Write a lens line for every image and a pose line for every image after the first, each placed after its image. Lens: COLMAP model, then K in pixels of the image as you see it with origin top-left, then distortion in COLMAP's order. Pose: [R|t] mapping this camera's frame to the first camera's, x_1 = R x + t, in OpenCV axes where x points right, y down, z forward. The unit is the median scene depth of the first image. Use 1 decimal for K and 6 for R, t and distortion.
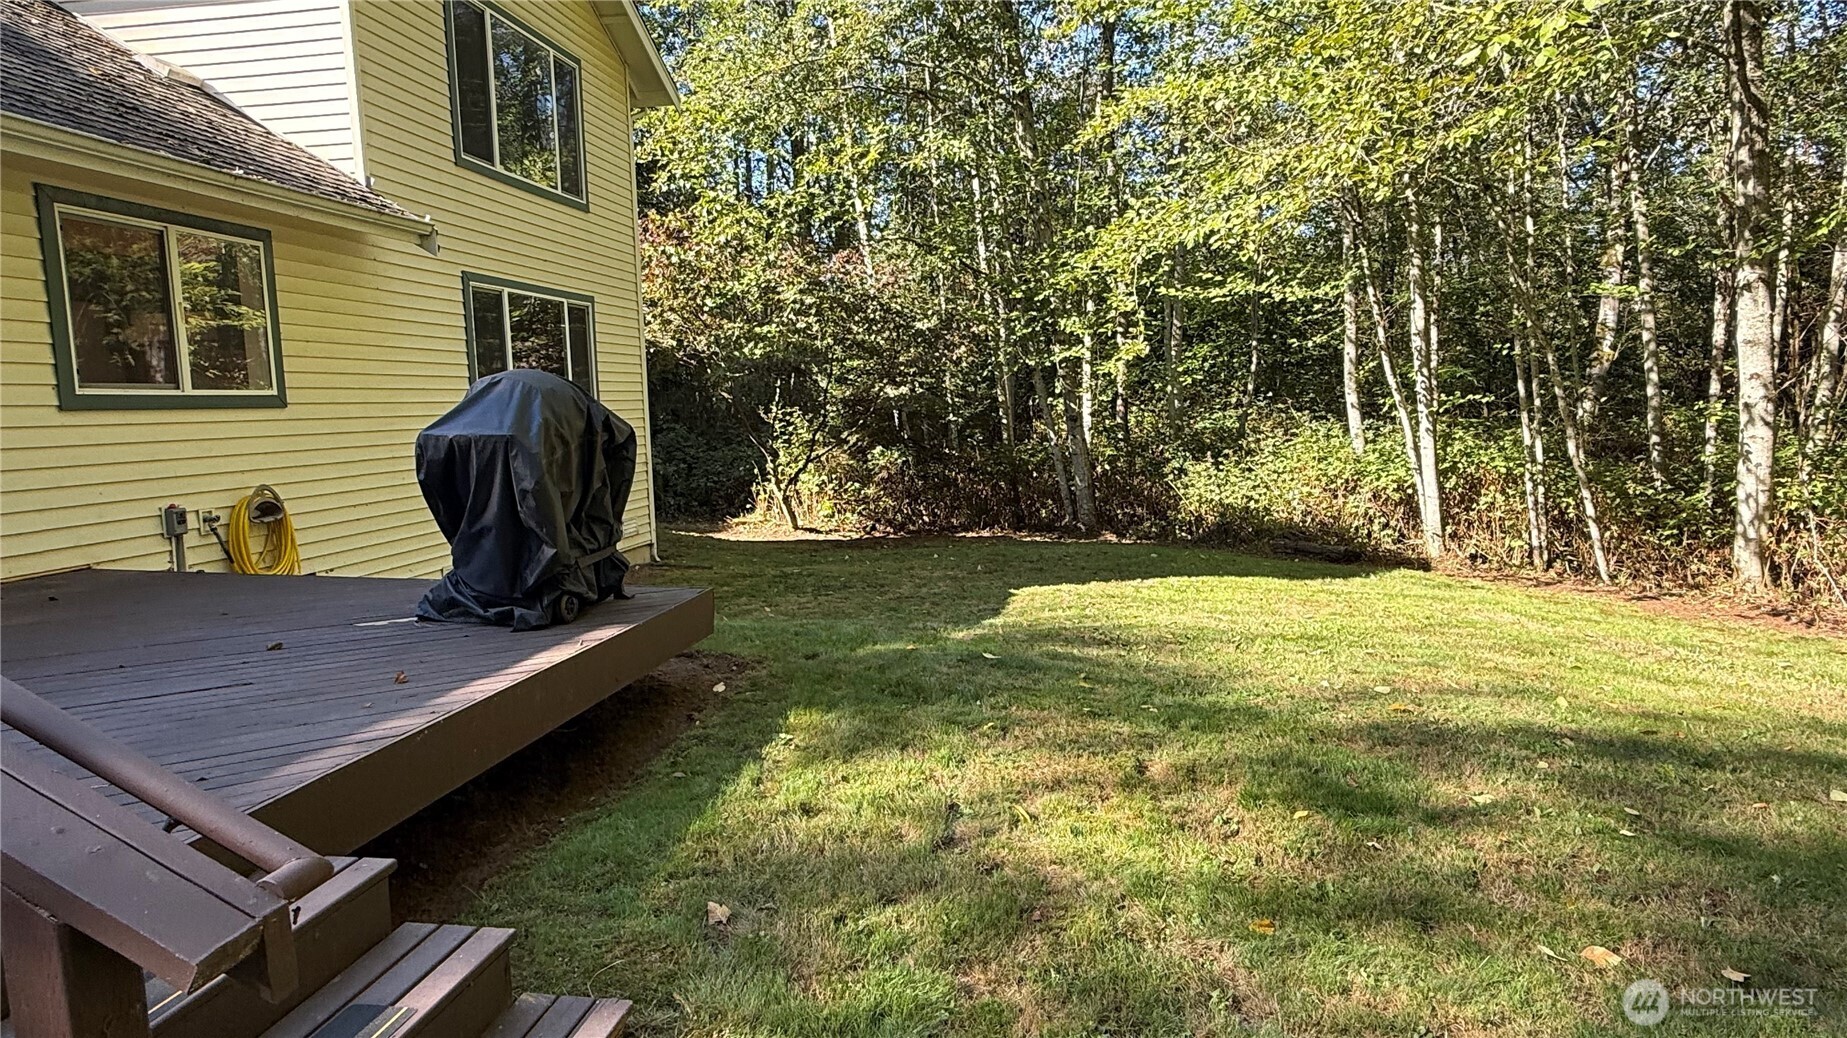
lens RADIAL K [[1067.5, 0, 926.8], [0, 1067.5, 522.5], [0, 0, 1]] dist [-0.003345, 0.002963]
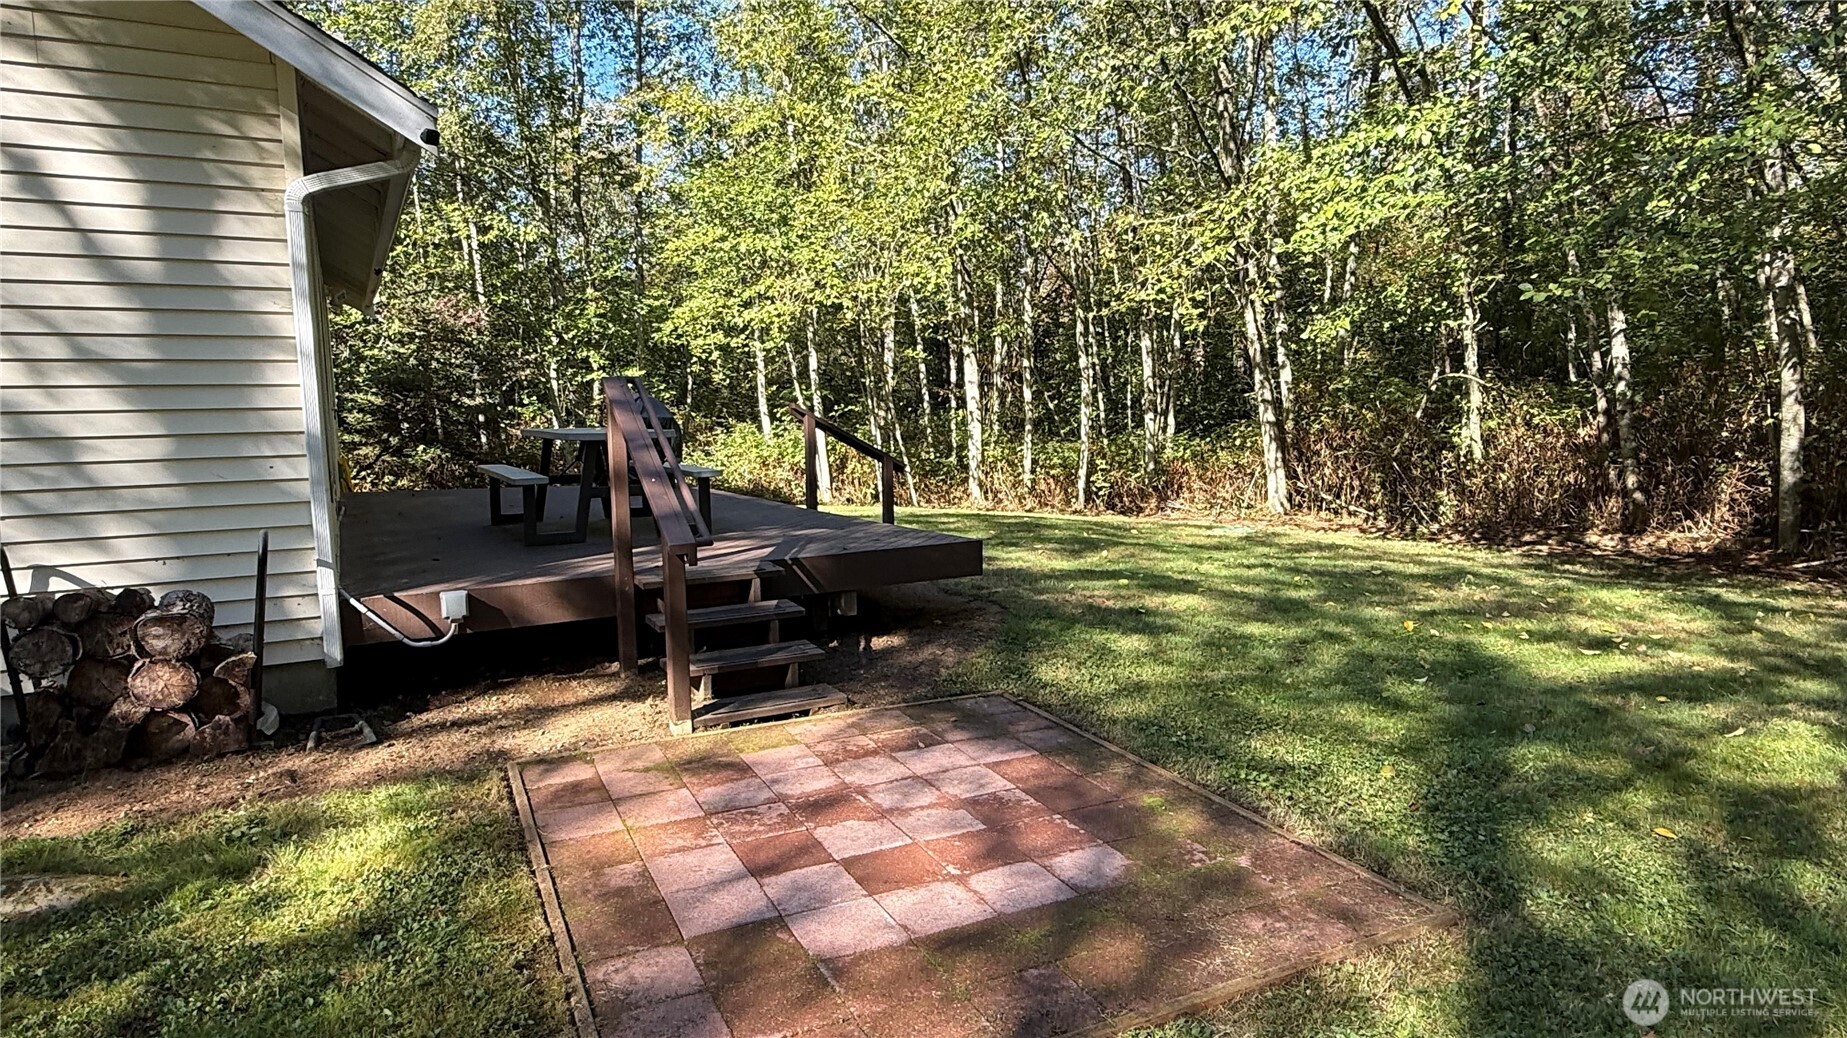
lens RADIAL K [[1067.5, 0, 922.3], [0, 1067.5, 514.5], [0, 0, 1]] dist [-0.003345, 0.002963]
pose [[0.799680, -0.053885, 0.598004, -0.506629], [0.065421, 0.997855, 0.002430, 0.070271], [-0.596852, 0.037179, 0.801490, -0.544228]]
